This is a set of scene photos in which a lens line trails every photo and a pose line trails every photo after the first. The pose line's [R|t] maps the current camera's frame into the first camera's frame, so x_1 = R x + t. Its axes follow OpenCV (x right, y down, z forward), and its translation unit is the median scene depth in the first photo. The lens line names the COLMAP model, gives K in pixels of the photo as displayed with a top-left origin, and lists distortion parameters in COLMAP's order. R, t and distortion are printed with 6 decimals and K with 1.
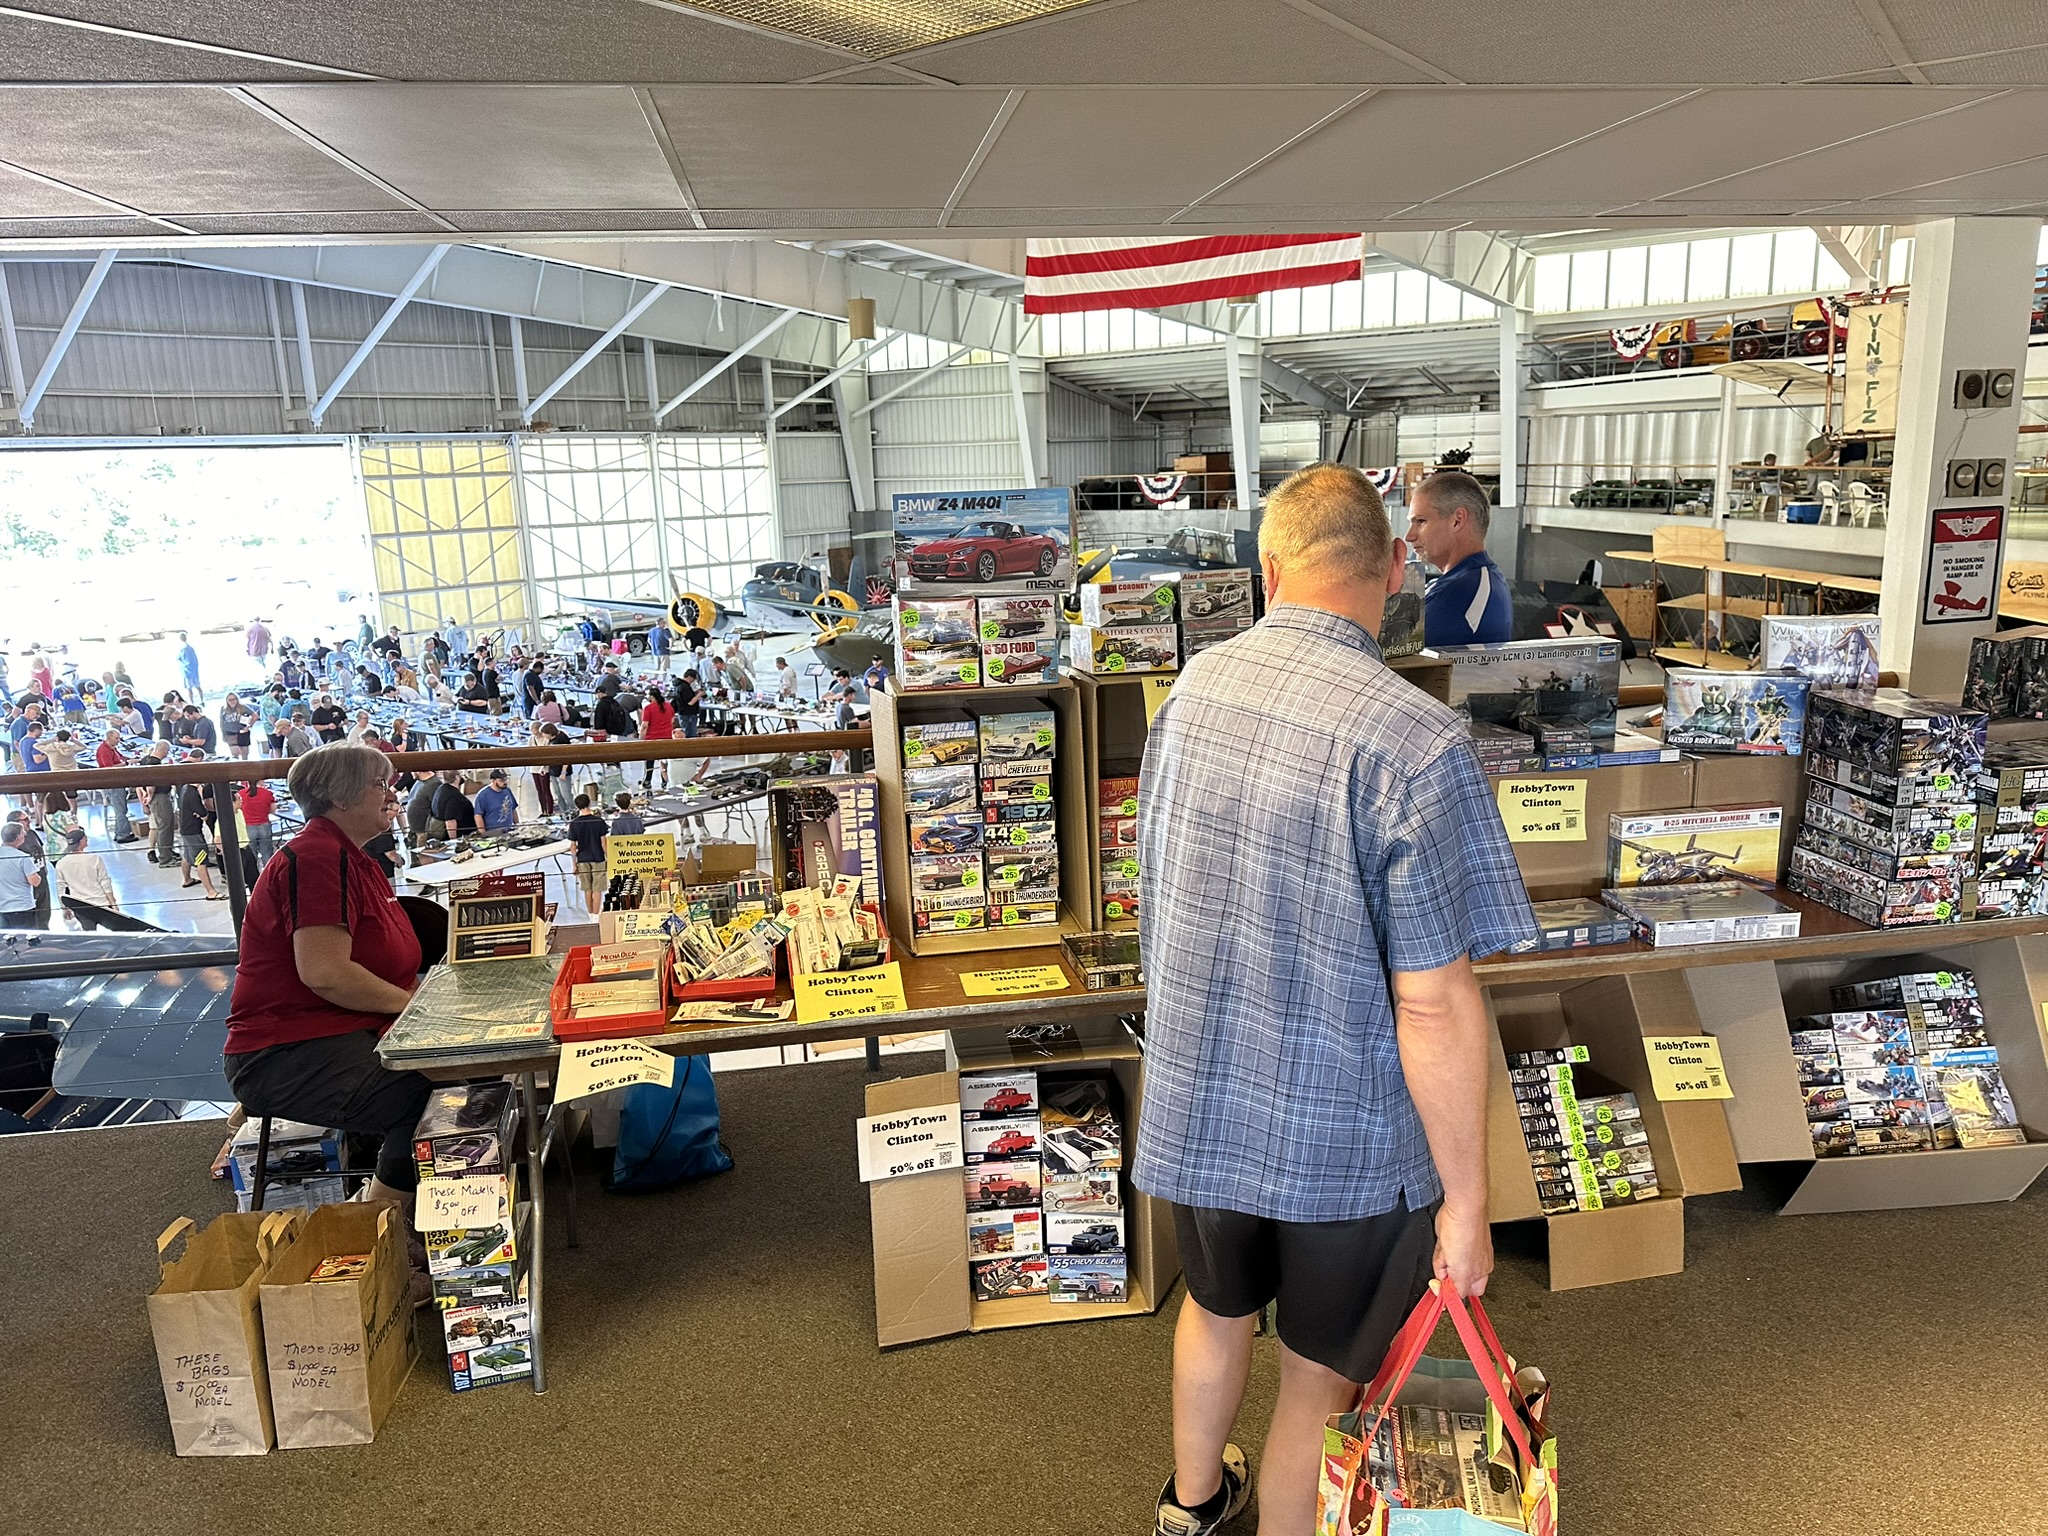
lens RADIAL K [[1540.3, 0, 1041.6], [0, 1540.3, 777.8], [0, 0, 1]] dist [0.057305, -0.044116]
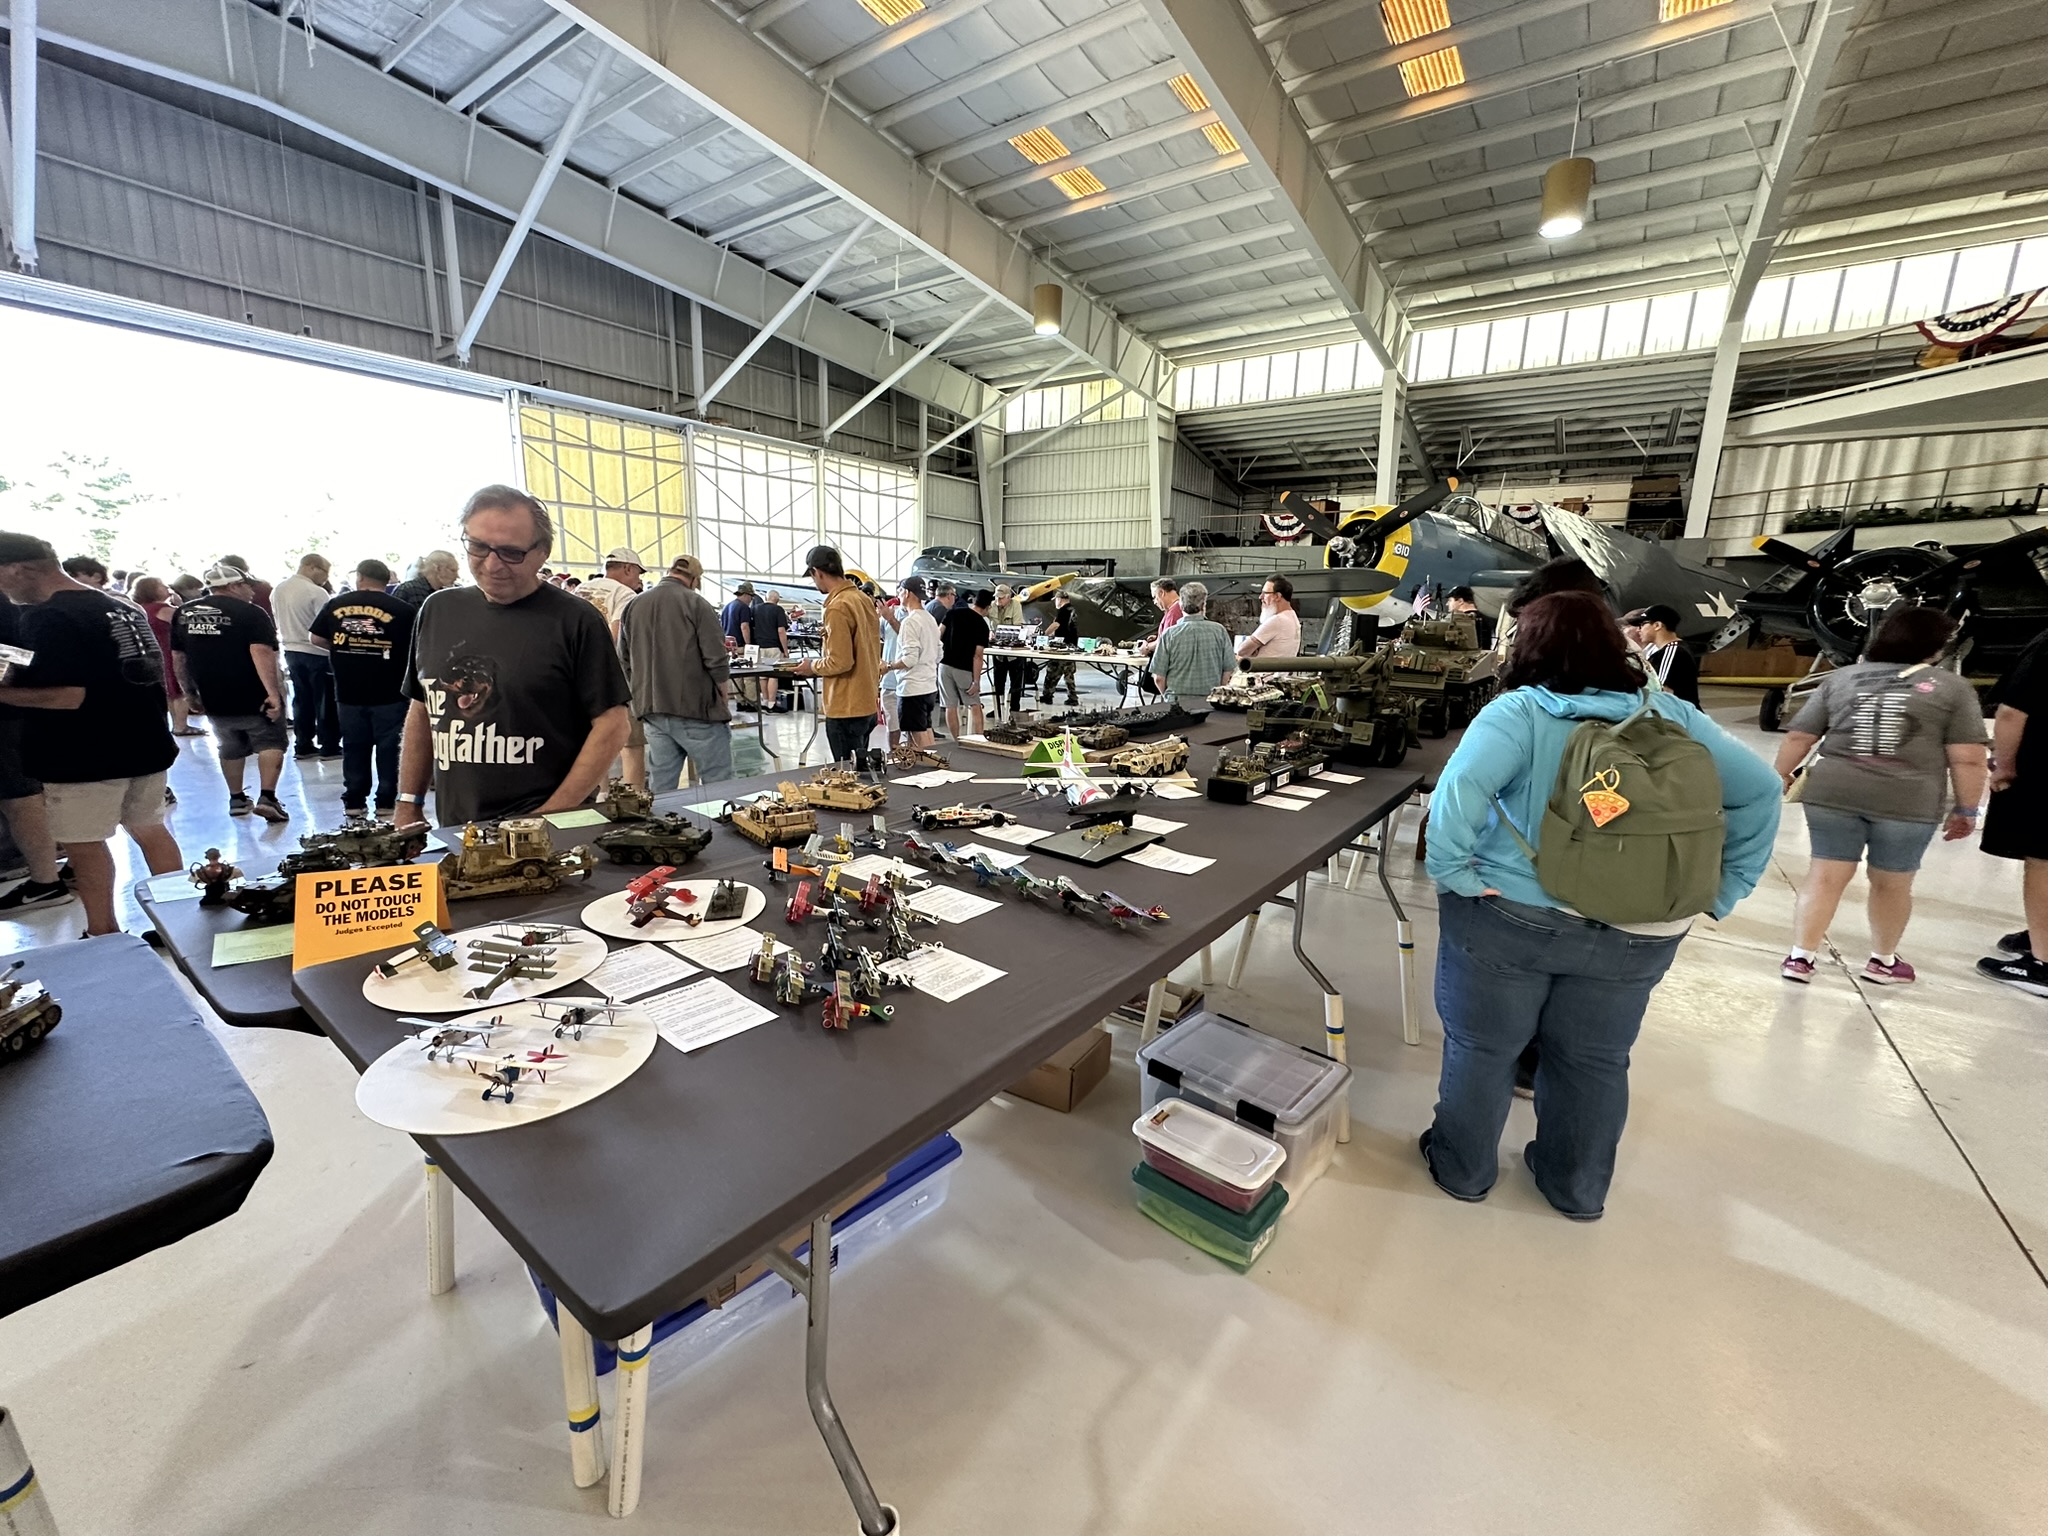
lens RADIAL K [[827.9, 0, 1030.2], [0, 827.9, 756.6], [0, 0, 1]] dist [0.030987, -0.000022]
pose [[0.997245, 0.054695, 0.050102, -0.125571], [-0.052736, 0.997822, -0.039619, 0.008571], [-0.052160, 0.036868, 0.997958, 0.429915]]
